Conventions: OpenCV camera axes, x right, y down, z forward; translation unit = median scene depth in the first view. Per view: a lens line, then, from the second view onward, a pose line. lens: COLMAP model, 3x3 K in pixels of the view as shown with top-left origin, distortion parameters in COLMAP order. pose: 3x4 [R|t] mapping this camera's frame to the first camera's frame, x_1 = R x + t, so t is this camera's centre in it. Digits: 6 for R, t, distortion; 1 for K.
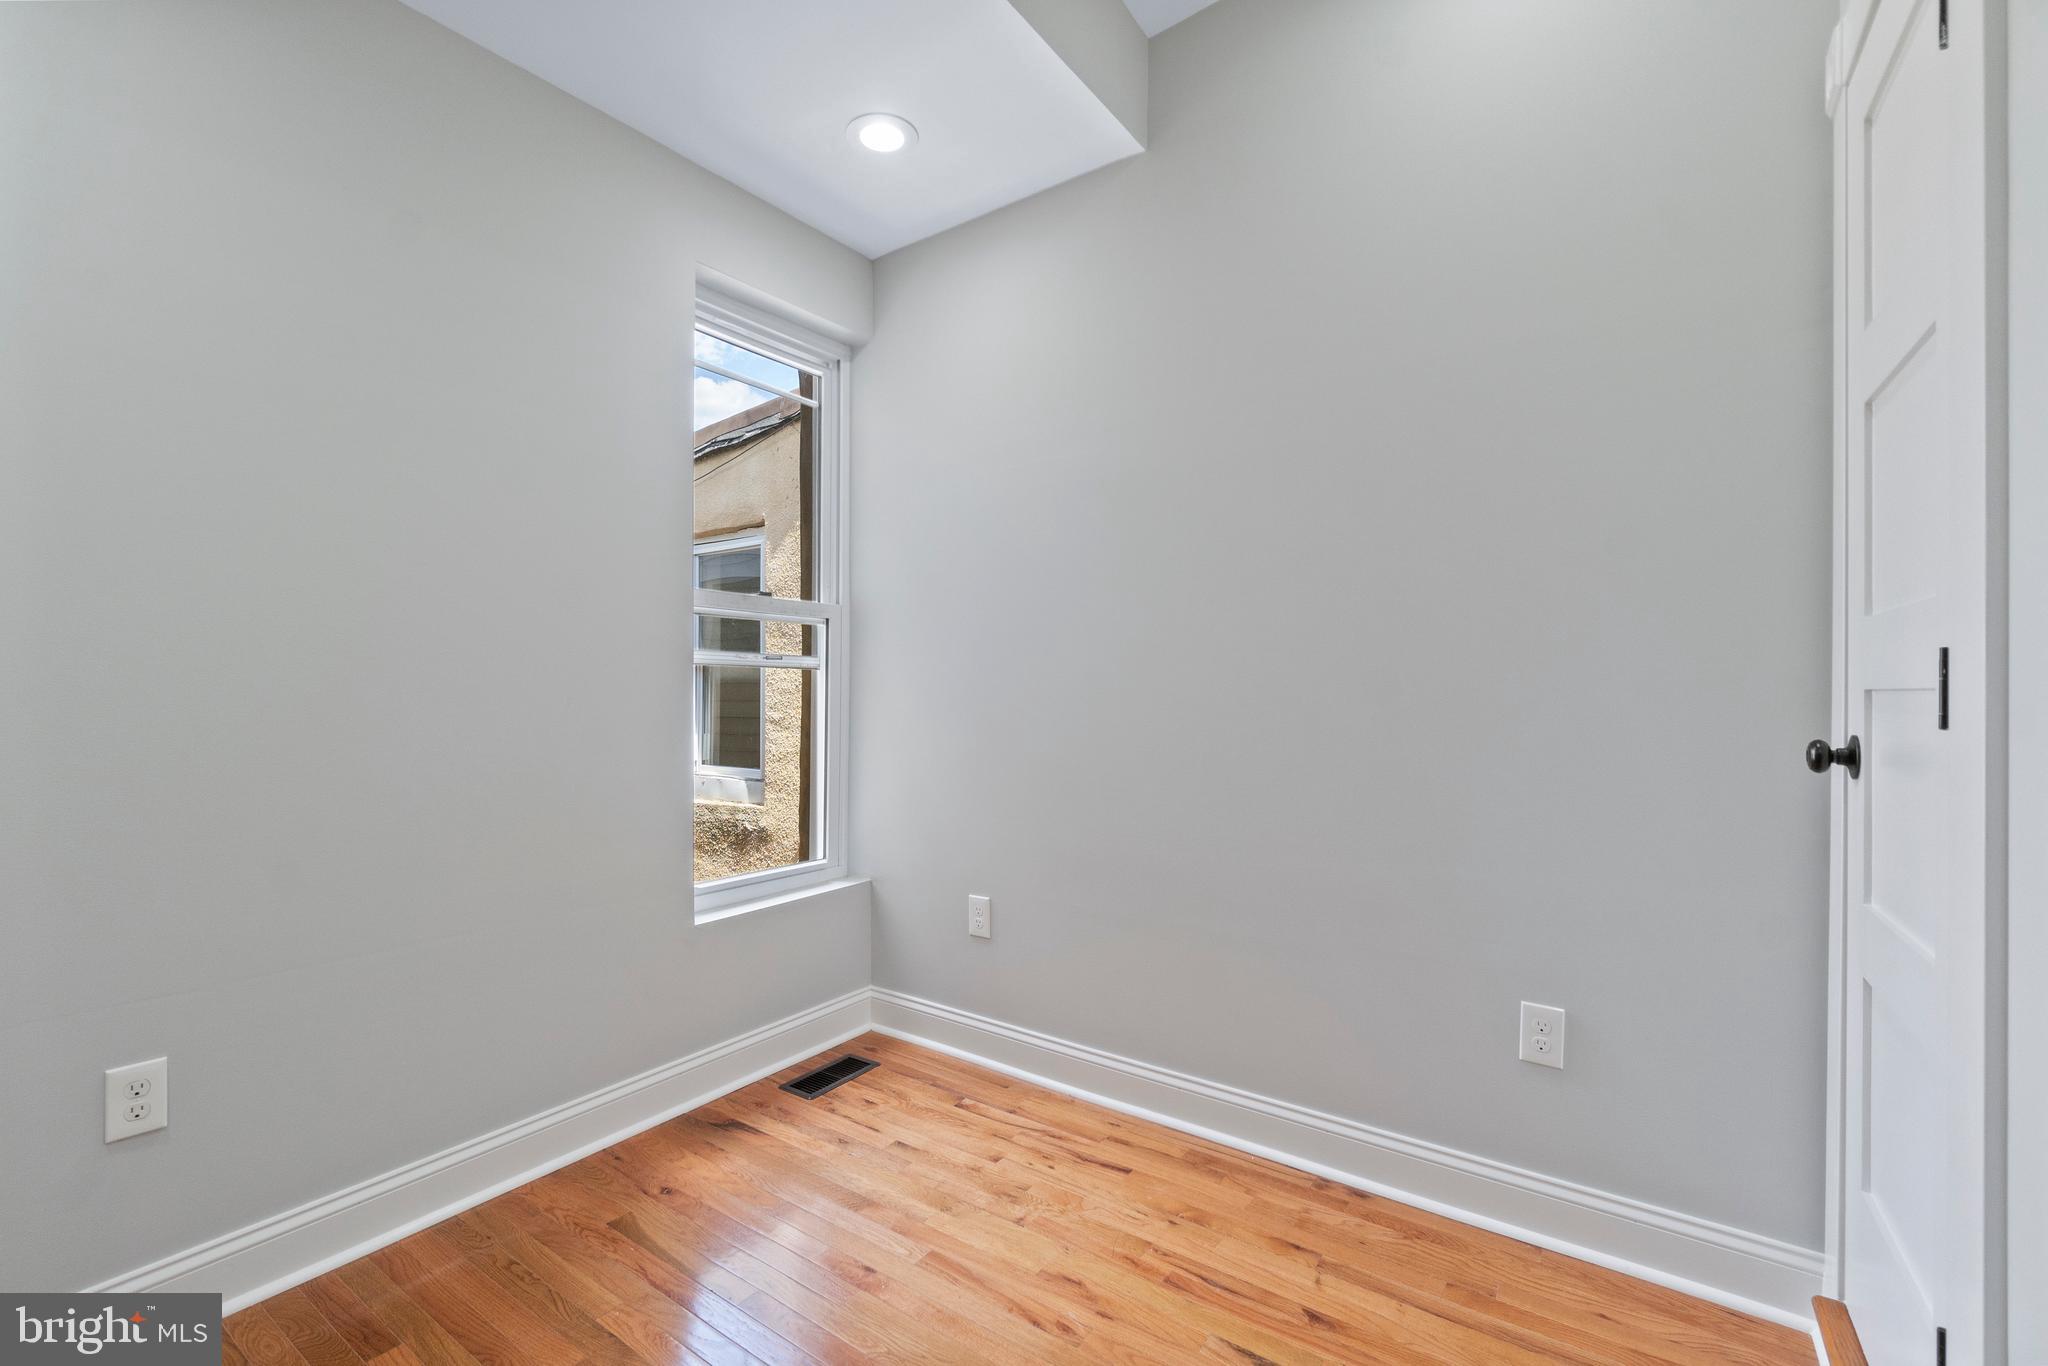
lens RADIAL K [[885.9, 0, 981.5], [0, 885.9, 681.5], [0, 0, 1]] dist [-0.006583, 0.001114]
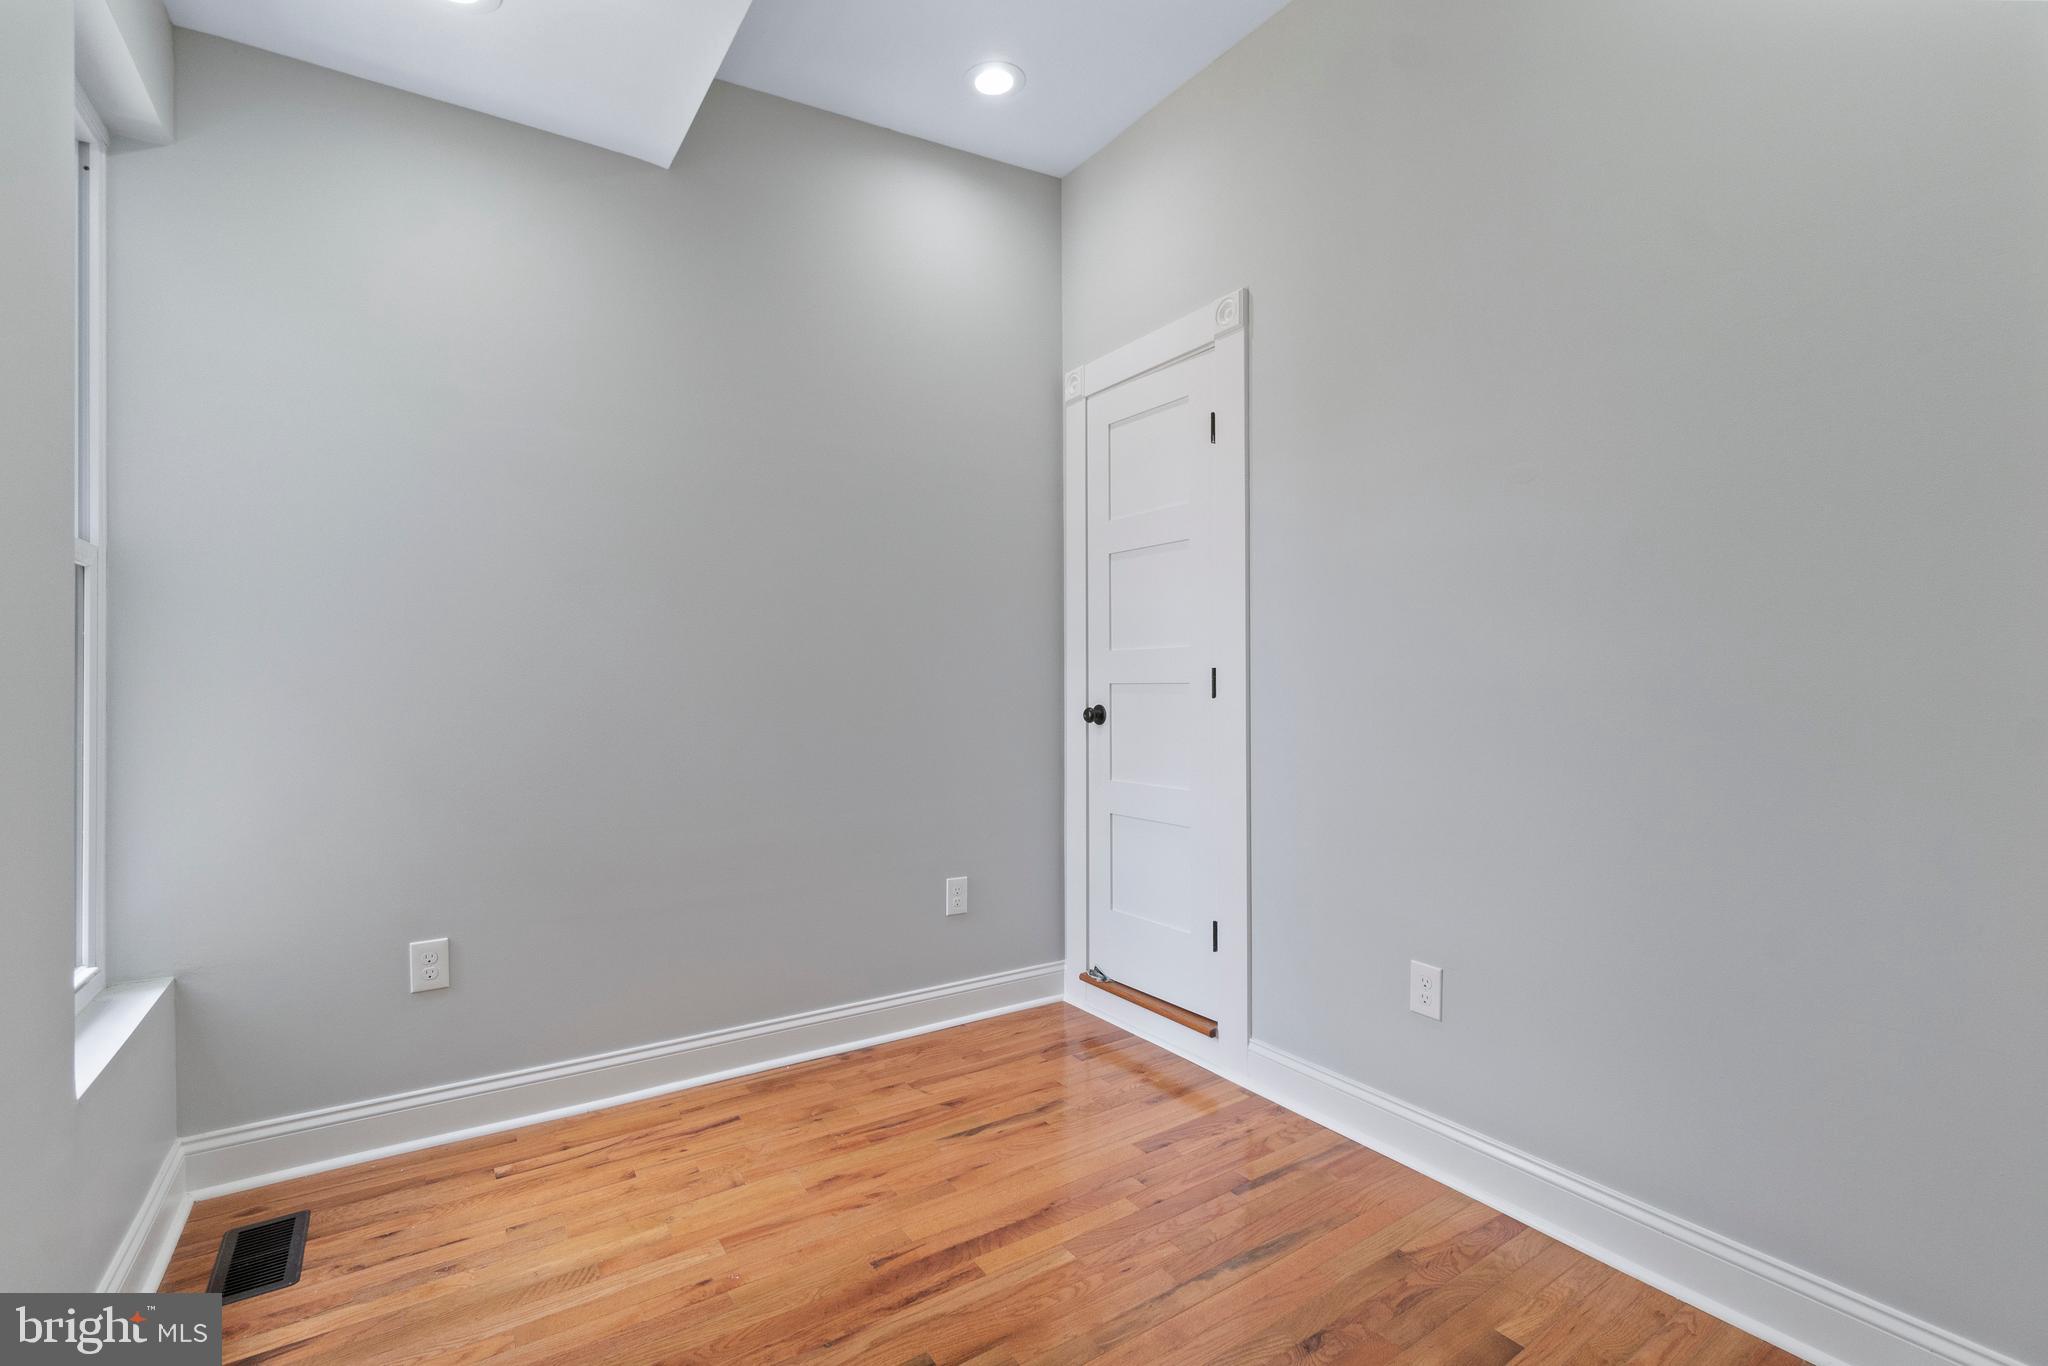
lens RADIAL K [[885.9, 0, 1033.6], [0, 885.9, 684.4], [0, 0, 1]] dist [-0.006583, 0.001114]
pose [[0.345855, -0.001024, 0.938287, -0.780337], [-0.006914, 0.999969, 0.003640, 0.002004], [-0.938263, -0.007746, 0.345837, 0.281776]]
